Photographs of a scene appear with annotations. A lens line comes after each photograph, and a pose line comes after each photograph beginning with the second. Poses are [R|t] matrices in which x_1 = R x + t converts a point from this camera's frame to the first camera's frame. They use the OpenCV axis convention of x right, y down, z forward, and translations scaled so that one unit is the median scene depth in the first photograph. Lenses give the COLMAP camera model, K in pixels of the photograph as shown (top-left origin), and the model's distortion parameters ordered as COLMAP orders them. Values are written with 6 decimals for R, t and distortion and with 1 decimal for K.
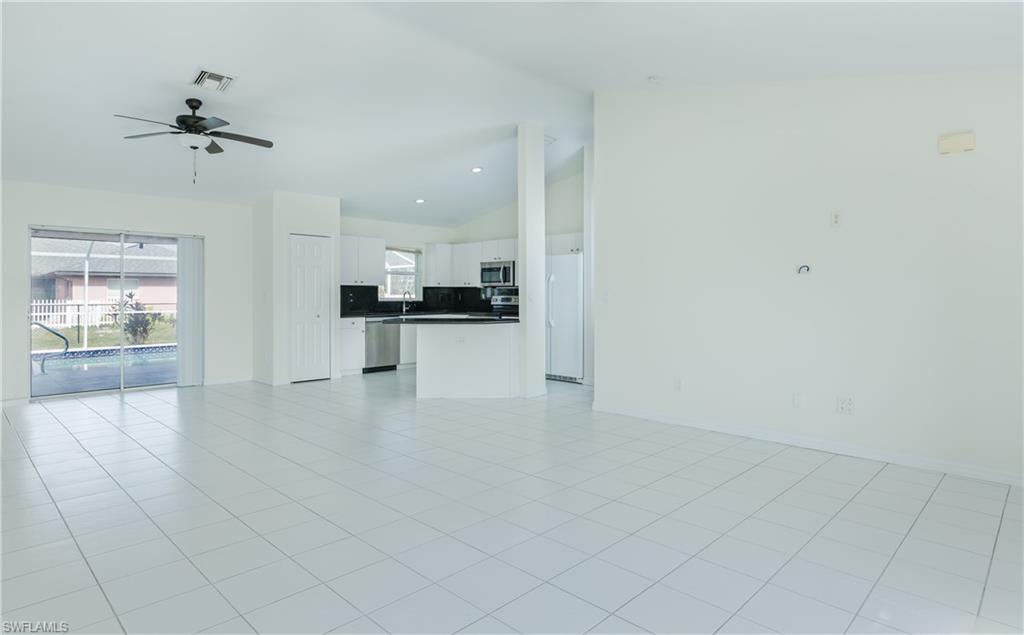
lens RADIAL K [[558.6, 0, 517.2], [0, 558.6, 289.4], [0, 0, 1]] dist [-0.001240, 0.000143]
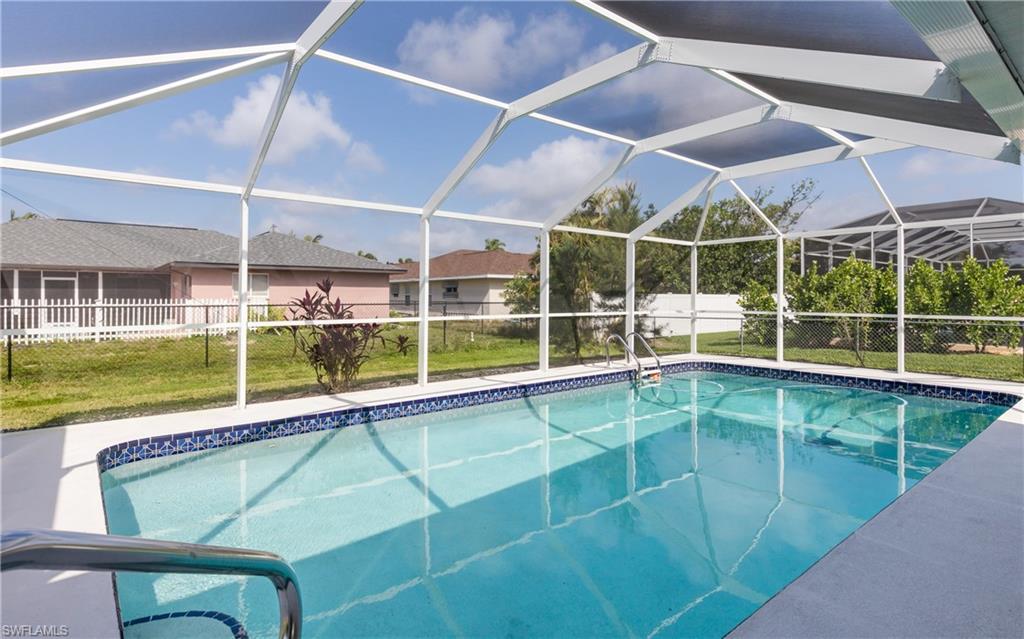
lens RADIAL K [[518.4, 0, 506.5], [0, 518.4, 290.6], [0, 0, 1]] dist [0.013561, -0.001088]
pose [[0.993192, -0.001463, -0.116480, -0.479338], [0.001149, 0.999996, -0.002764, 0.015510], [0.116483, 0.002611, 0.993189, 0.571939]]
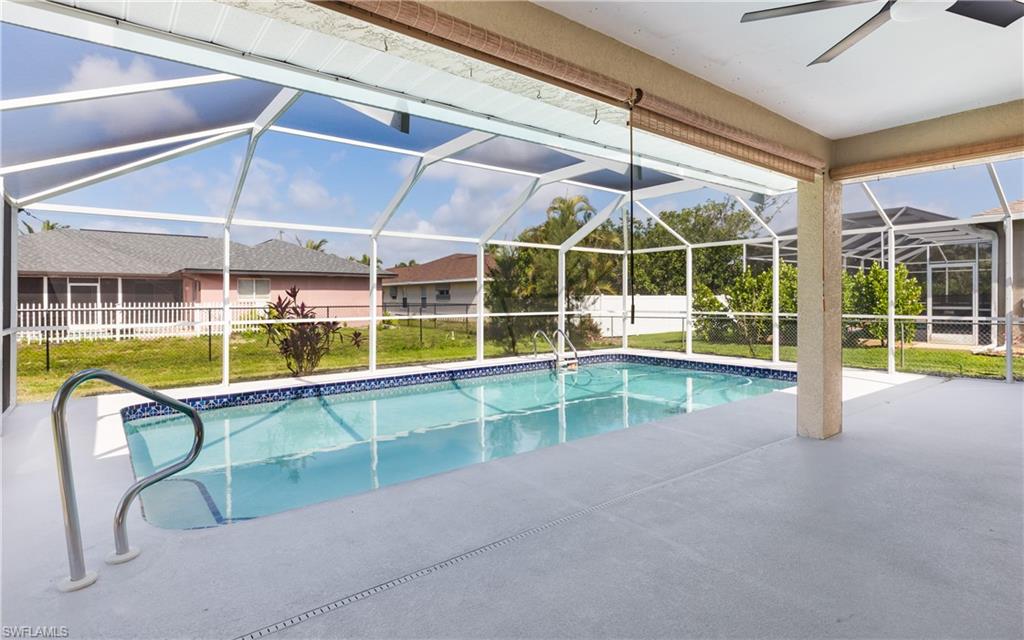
lens RADIAL K [[518.4, 0, 499.4], [0, 518.4, 295.8], [0, 0, 1]] dist [0.013561, -0.001088]
pose [[0.988942, -0.005939, -0.148182, -0.383640], [0.006653, 0.999968, 0.004328, 0.012919], [0.148152, -0.005266, 0.988951, 0.473724]]
